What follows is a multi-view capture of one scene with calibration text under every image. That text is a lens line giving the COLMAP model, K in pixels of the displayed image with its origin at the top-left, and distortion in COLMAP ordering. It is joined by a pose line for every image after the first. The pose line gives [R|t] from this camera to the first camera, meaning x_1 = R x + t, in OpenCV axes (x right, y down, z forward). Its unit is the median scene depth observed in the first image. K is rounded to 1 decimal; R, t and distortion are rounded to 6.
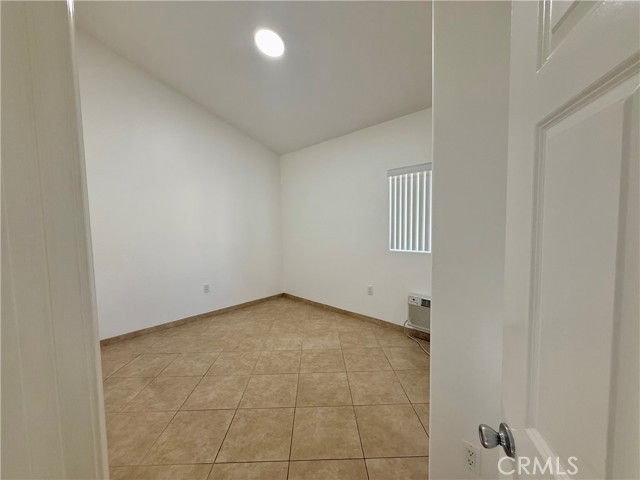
lens RADIAL K [[255.3, 0, 319.3], [0, 255.3, 239.8], [0, 0, 1]] dist [-0.000138, 0.000218]
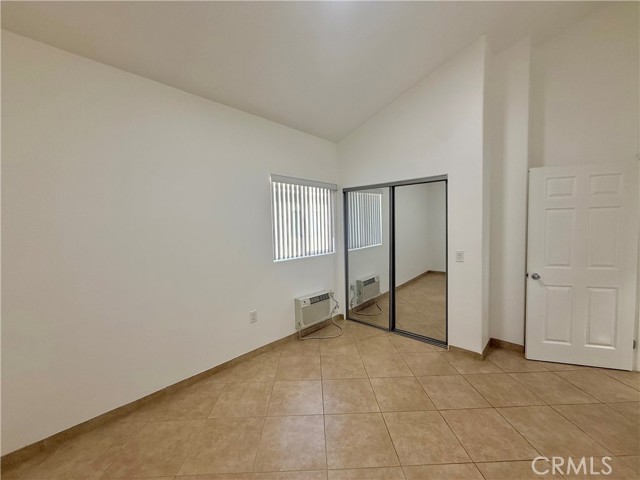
lens RADIAL K [[255.3, 0, 319.3], [0, 255.3, 239.8], [0, 0, 1]] dist [-0.000138, 0.000218]
pose [[-0.011592, -0.039684, 0.999145, -0.713564], [0.082439, 0.995773, 0.040507, -0.068588], [-0.996529, 0.082838, -0.008272, 0.938542]]
